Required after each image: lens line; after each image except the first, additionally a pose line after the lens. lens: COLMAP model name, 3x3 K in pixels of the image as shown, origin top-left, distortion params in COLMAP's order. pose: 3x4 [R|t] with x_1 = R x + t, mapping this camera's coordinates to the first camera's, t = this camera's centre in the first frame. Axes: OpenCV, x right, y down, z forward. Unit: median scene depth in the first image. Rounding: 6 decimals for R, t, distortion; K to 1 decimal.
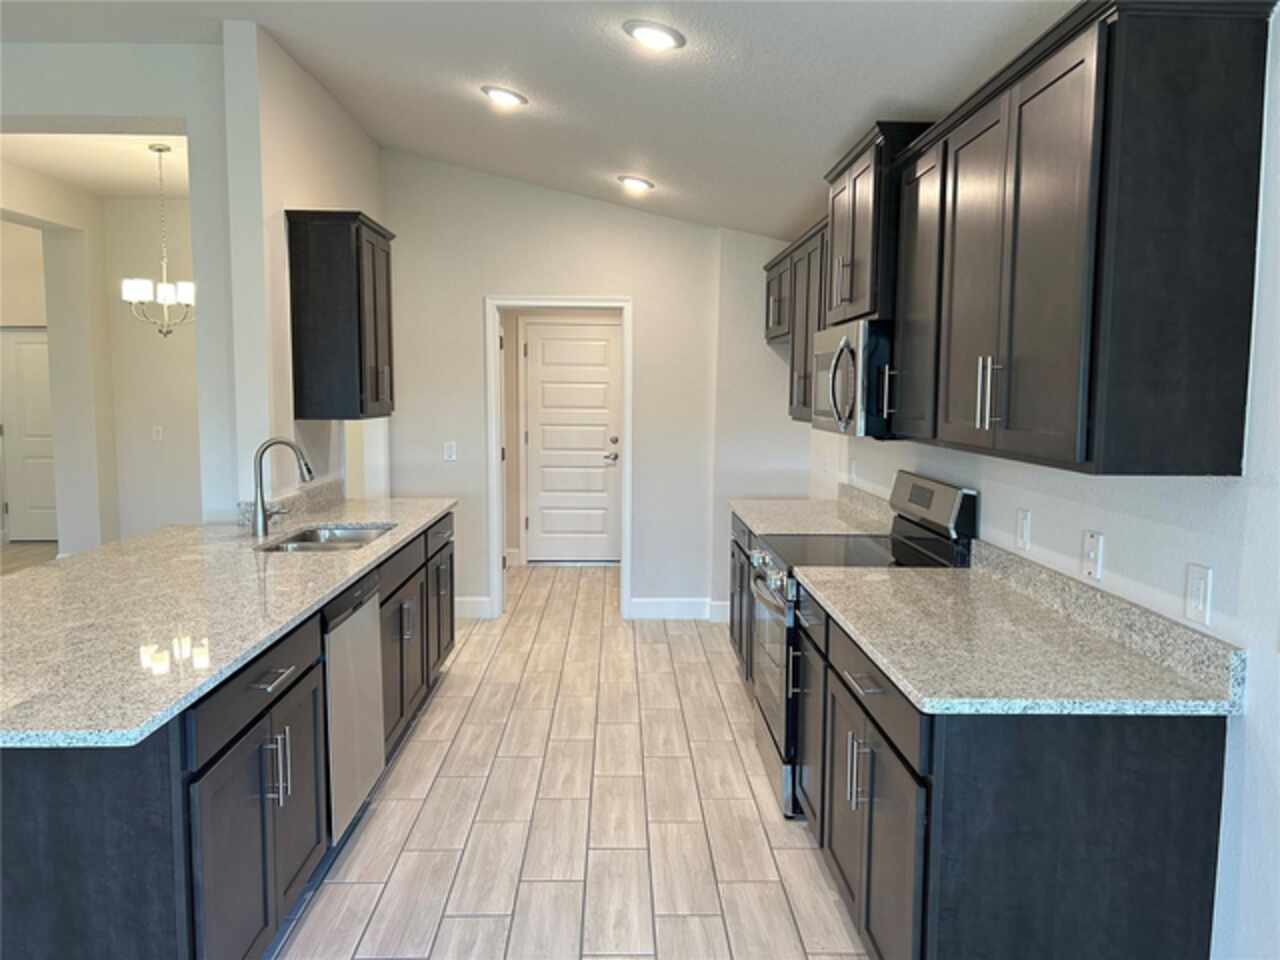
lens RADIAL K [[965.7, 0, 627.1], [0, 965.7, 477.0], [0, 0, 1]] dist [0.039646, -0.024953]
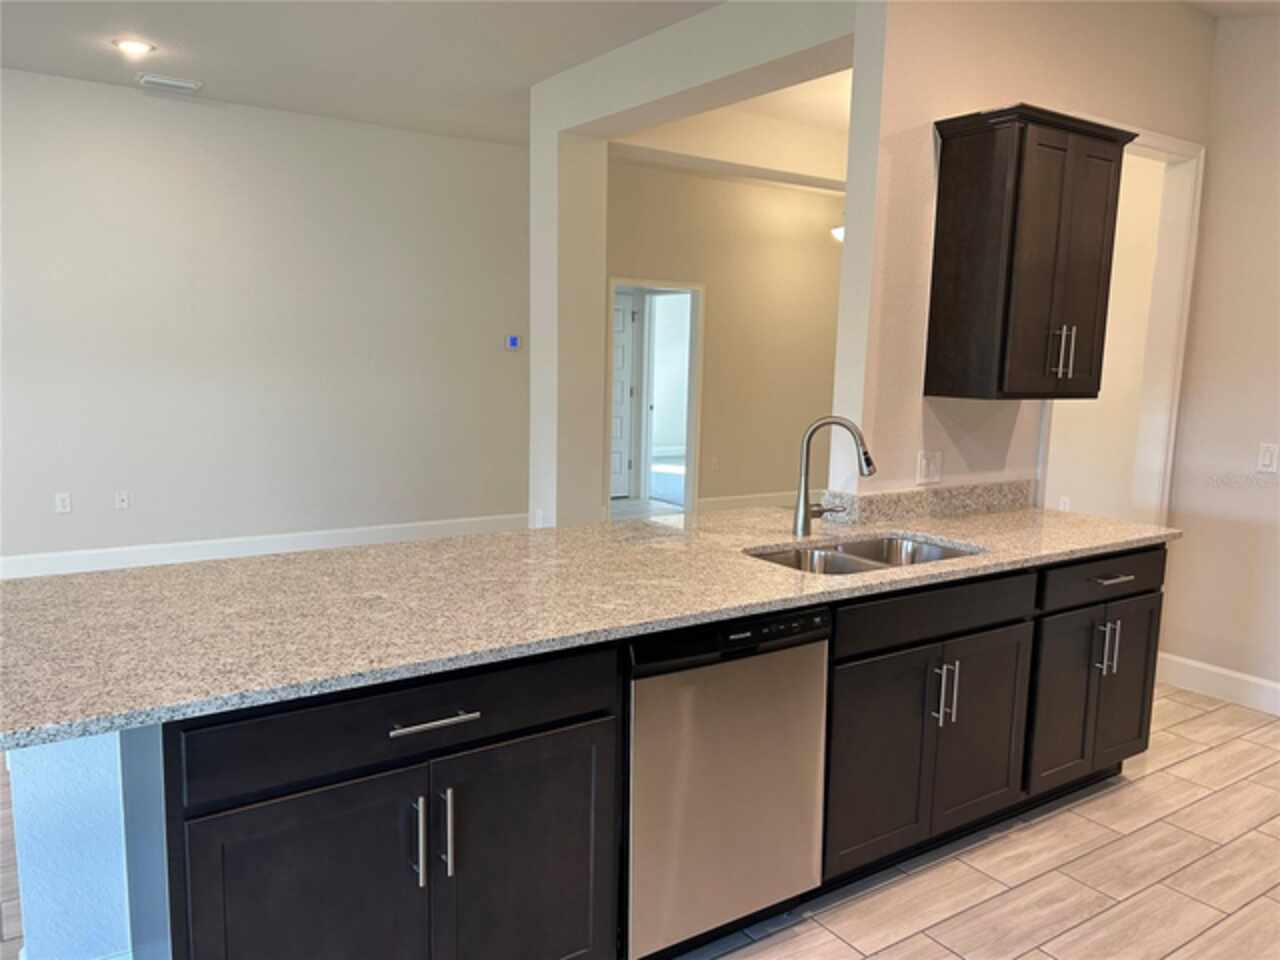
lens RADIAL K [[965.7, 0, 639.4], [0, 965.7, 485.6], [0, 0, 1]] dist [0.039646, -0.024953]
pose [[0.556442, 0.121356, -0.821976, 0.183893], [-0.096369, 0.992026, 0.081225, -0.029550], [0.825279, 0.034016, 0.563700, 0.383759]]
